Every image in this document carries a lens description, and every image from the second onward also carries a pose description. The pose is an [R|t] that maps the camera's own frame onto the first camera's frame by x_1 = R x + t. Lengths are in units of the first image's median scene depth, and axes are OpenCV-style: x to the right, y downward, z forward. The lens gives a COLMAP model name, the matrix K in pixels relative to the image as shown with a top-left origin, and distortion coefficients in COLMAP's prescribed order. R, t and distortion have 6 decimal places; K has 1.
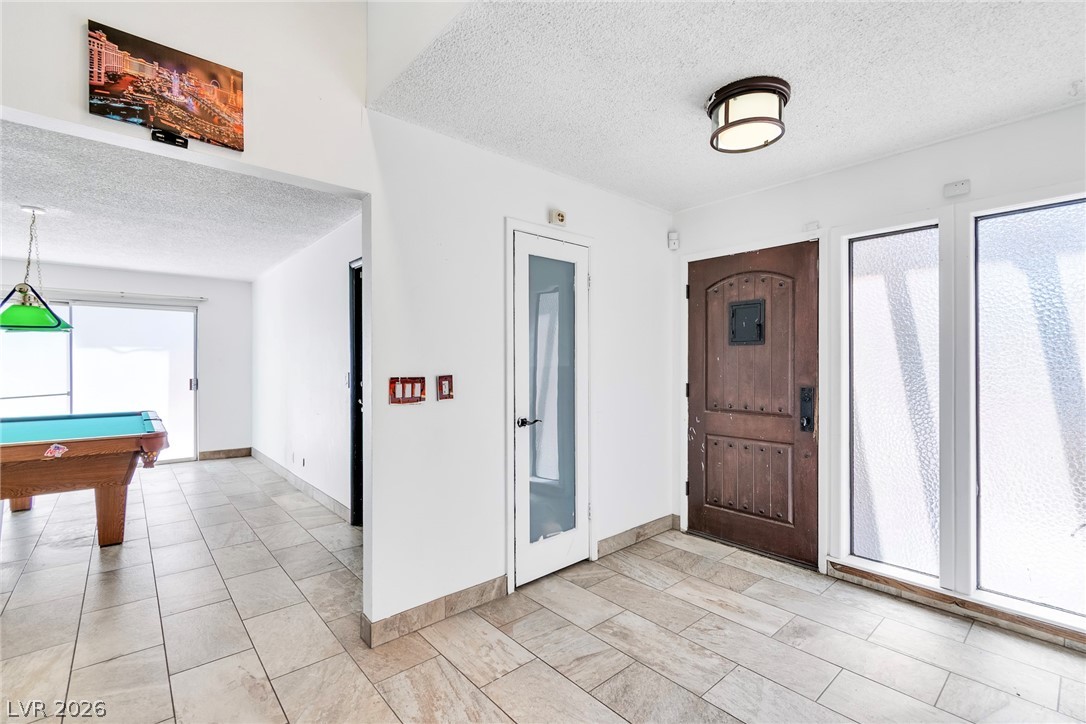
lens RADIAL K [[476.9, 0, 544.0], [0, 476.9, 363.8], [0, 0, 1]] dist [0.004002, -0.000059]
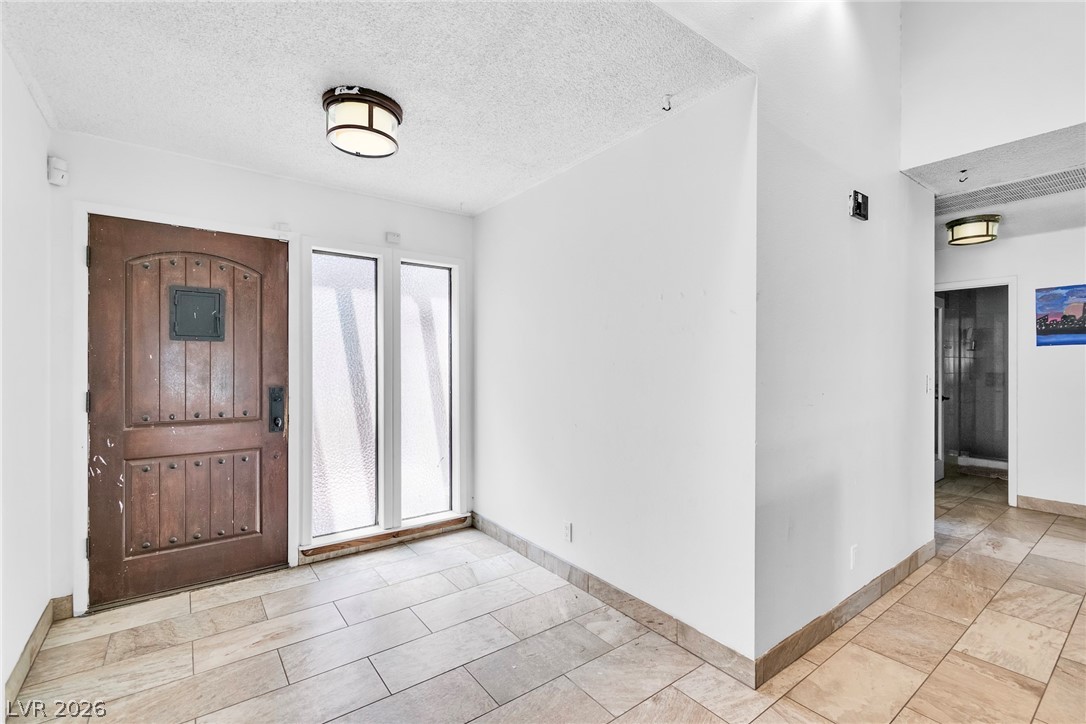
lens RADIAL K [[484.8, 0, 545.9], [0, 484.8, 362.3], [0, 0, 1]] dist [0.000432, -0.000415]
pose [[0.070268, 0.003419, 0.997522, -0.397822], [-0.001783, 0.999993, -0.003302, -0.000279], [-0.997527, -0.001546, 0.070273, 0.358536]]
